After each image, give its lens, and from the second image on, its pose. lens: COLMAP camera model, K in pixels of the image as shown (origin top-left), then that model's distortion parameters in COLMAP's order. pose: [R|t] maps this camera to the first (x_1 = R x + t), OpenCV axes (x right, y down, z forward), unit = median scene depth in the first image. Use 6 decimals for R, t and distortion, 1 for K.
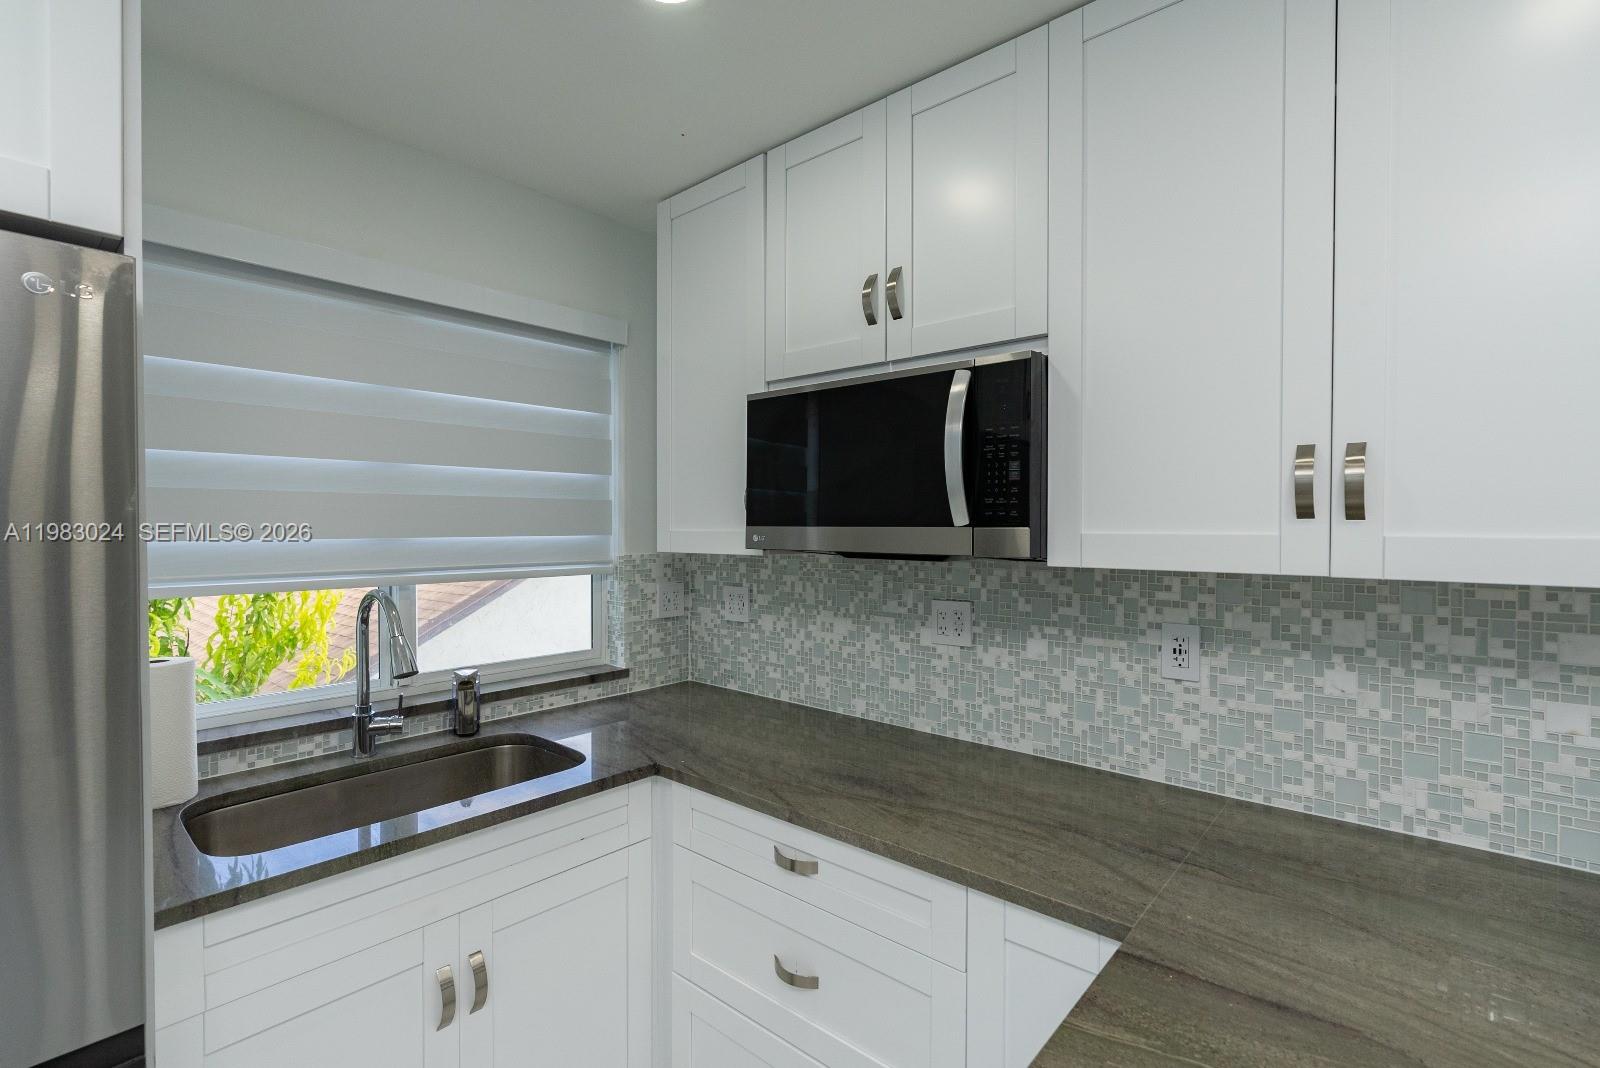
lens RADIAL K [[730.7, 0, 801.7], [0, 730.7, 534.2], [0, 0, 1]] dist [-0.011758, 0.005454]
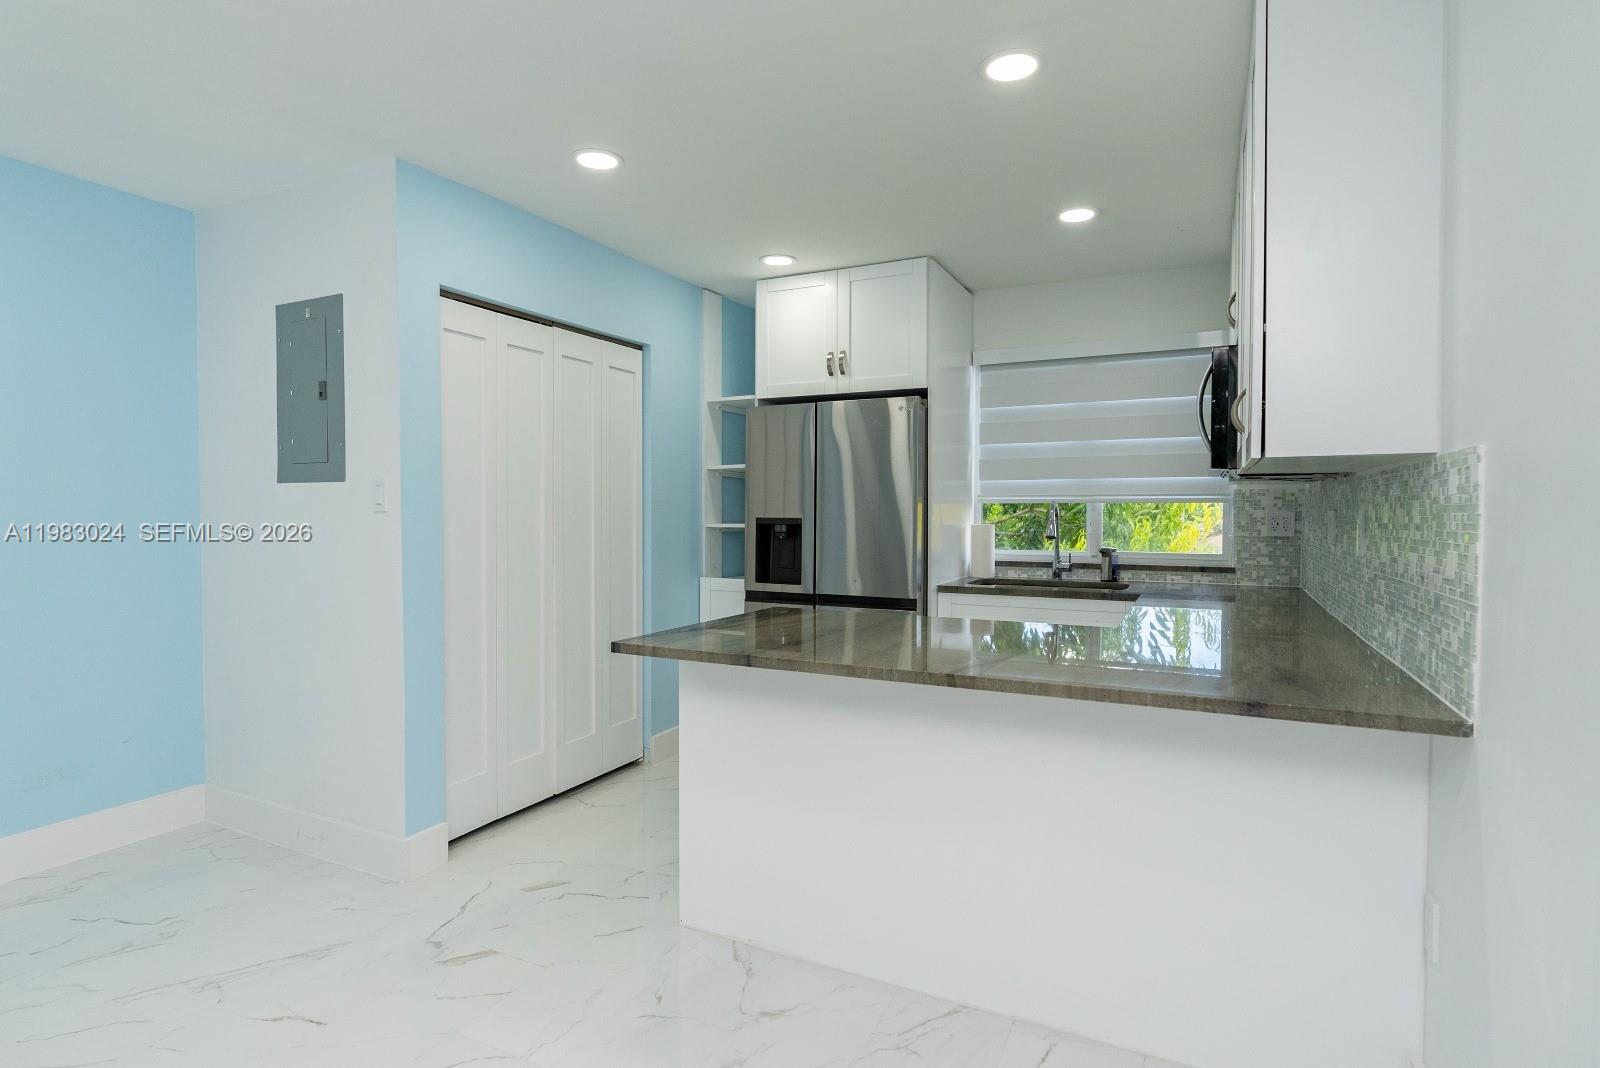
lens RADIAL K [[811.6, 0, 806.8], [0, 811.6, 527.4], [0, 0, 1]] dist [-0.009472, 0.001496]
pose [[0.255336, 0.019825, -0.966649, 1.397652], [-0.010016, 0.999790, 0.017859, 0.107109], [0.966801, 0.005122, 0.255481, -0.293499]]
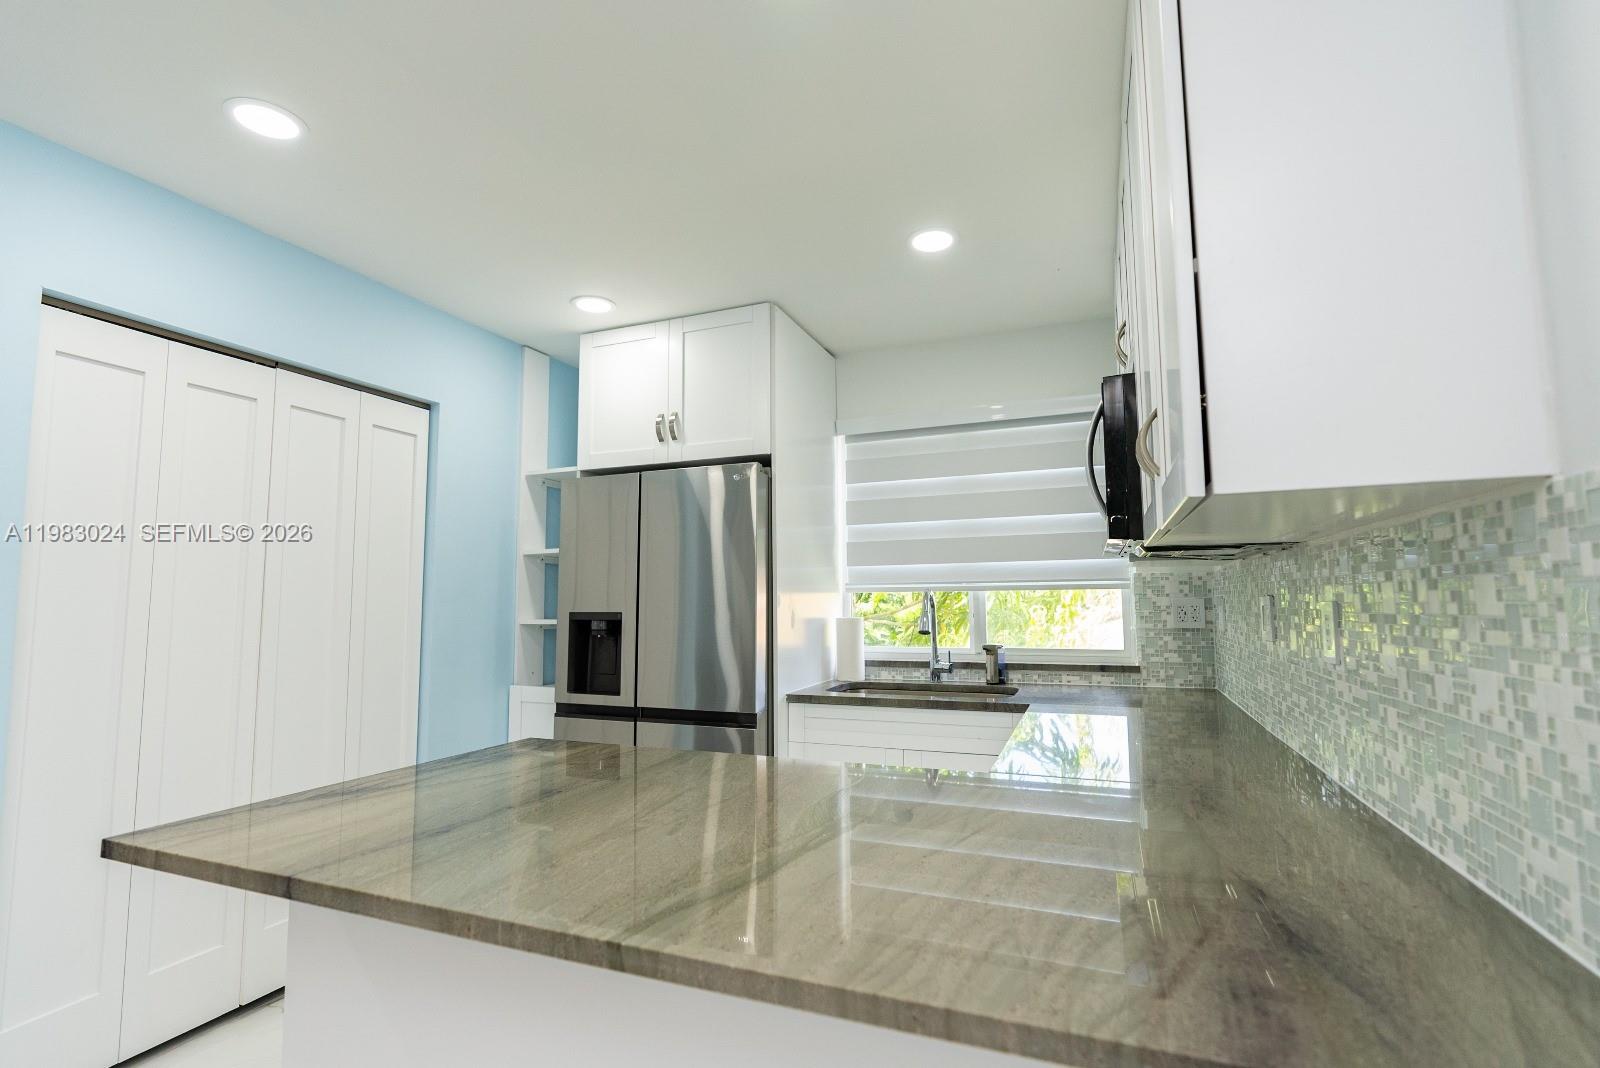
lens RADIAL K [[730.7, 0, 801.1], [0, 730.7, 538.9], [0, 0, 1]] dist [-0.011758, 0.005454]
pose [[0.323973, -0.085582, -0.942187, 0.950866], [-0.000254, 0.995892, -0.090548, 0.105605], [0.946066, 0.029575, 0.322621, 0.084536]]
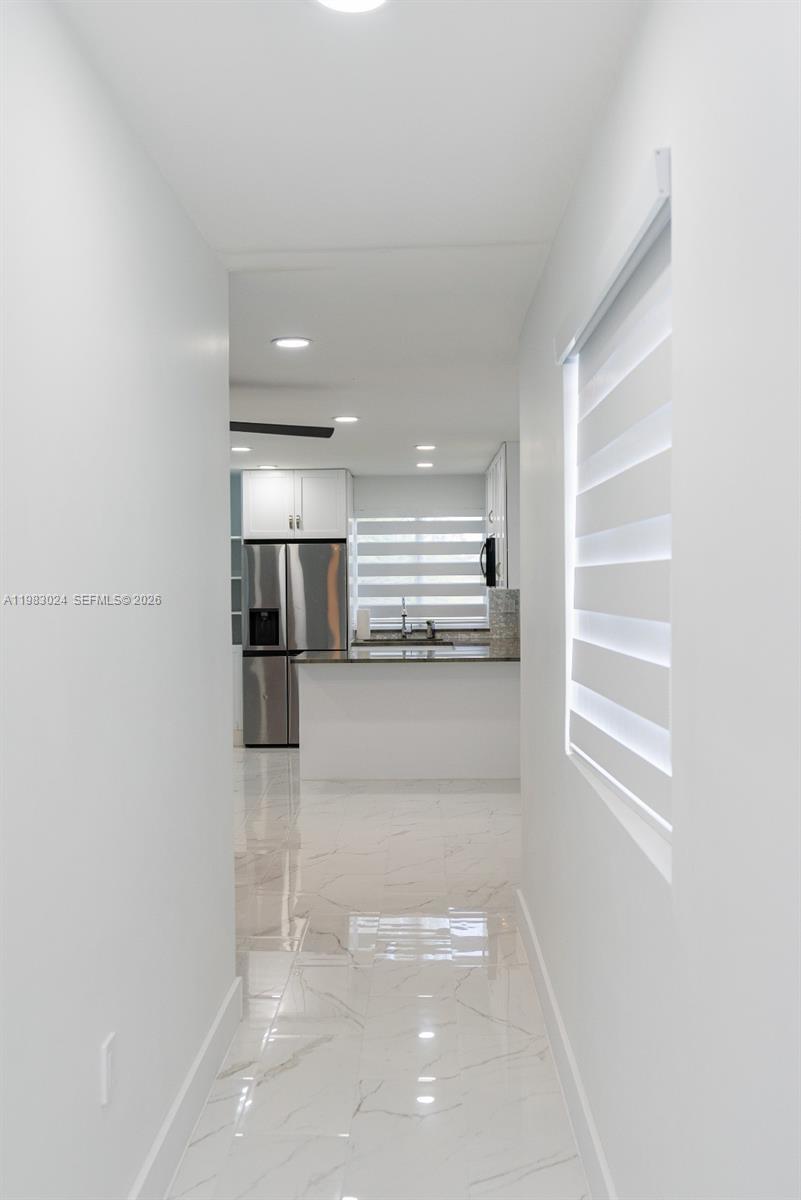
lens RADIAL K [[1036.7, 0, 402.2], [0, 1036.7, 594.6], [0, 0, 1]] dist [0.005419, 0.000171]
pose [[0.641118, -0.001089, -0.767441, 3.419087], [0.004323, 0.999988, 0.002193, 0.049846], [0.767430, -0.004723, 0.641116, -2.405432]]
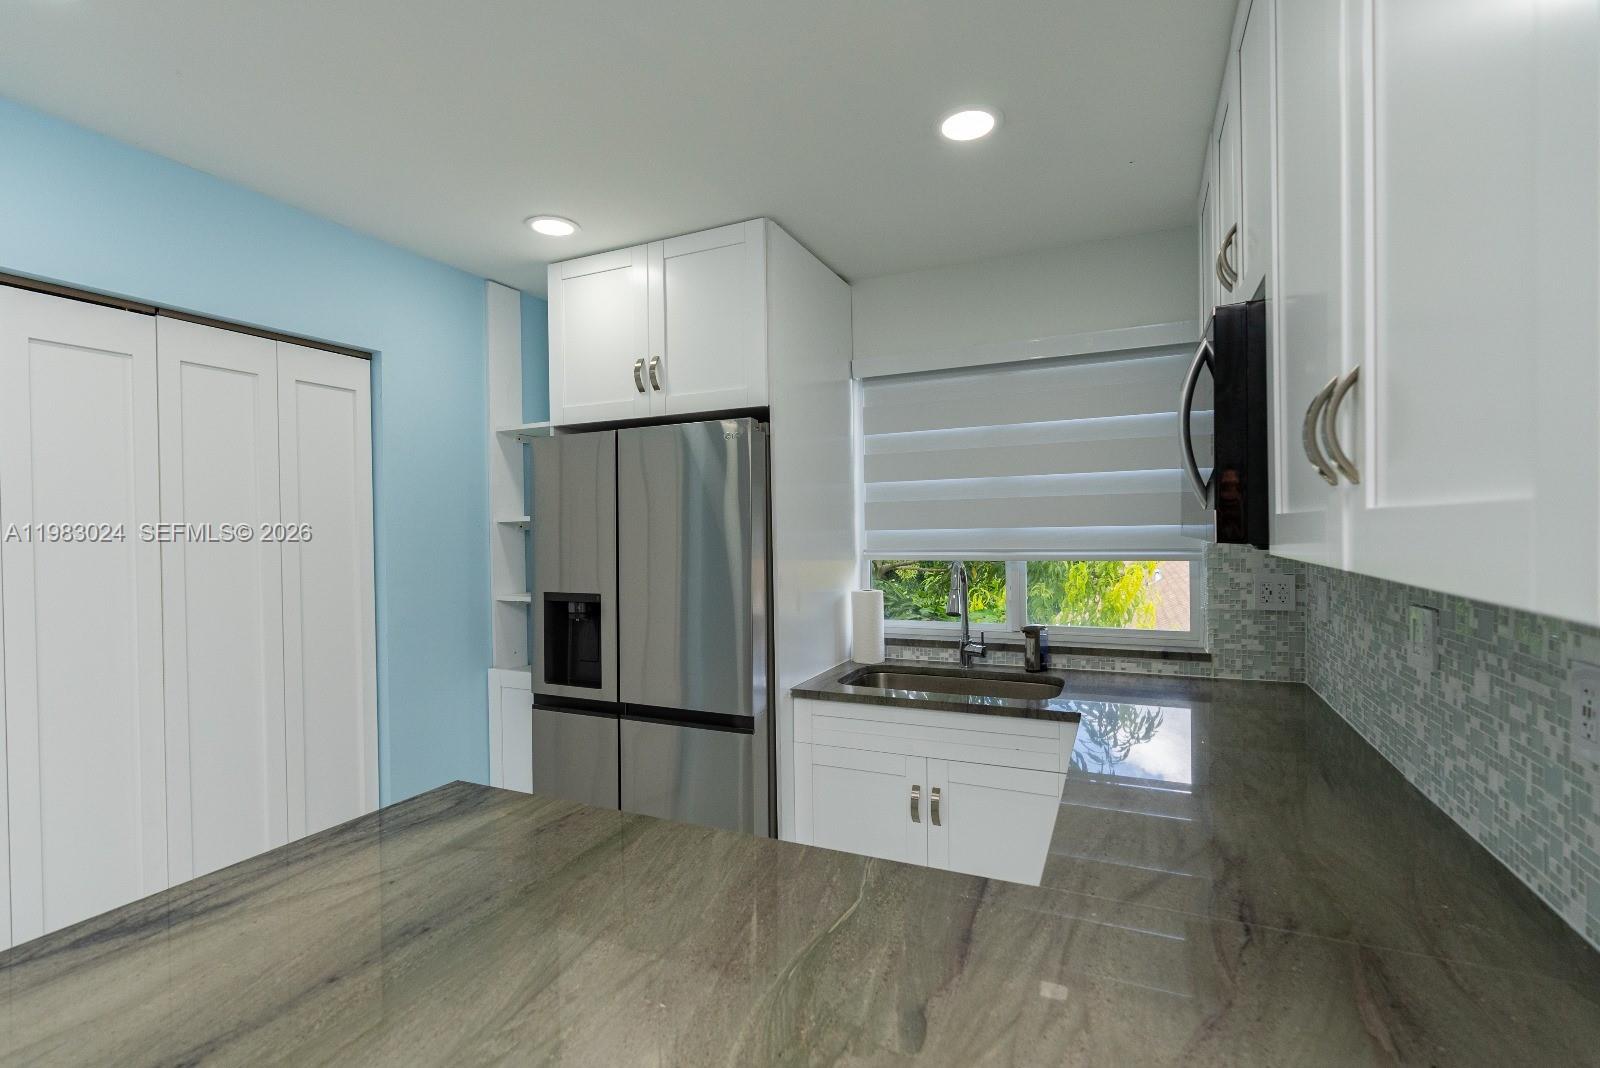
lens RADIAL K [[730.7, 0, 795.4], [0, 730.7, 538.2], [0, 0, 1]] dist [-0.011758, 0.005454]
pose [[0.278730, 0.006767, -0.960346, 0.743484], [0.007460, 0.999930, 0.009211, 0.009789], [0.960340, -0.009732, 0.278660, 0.198374]]
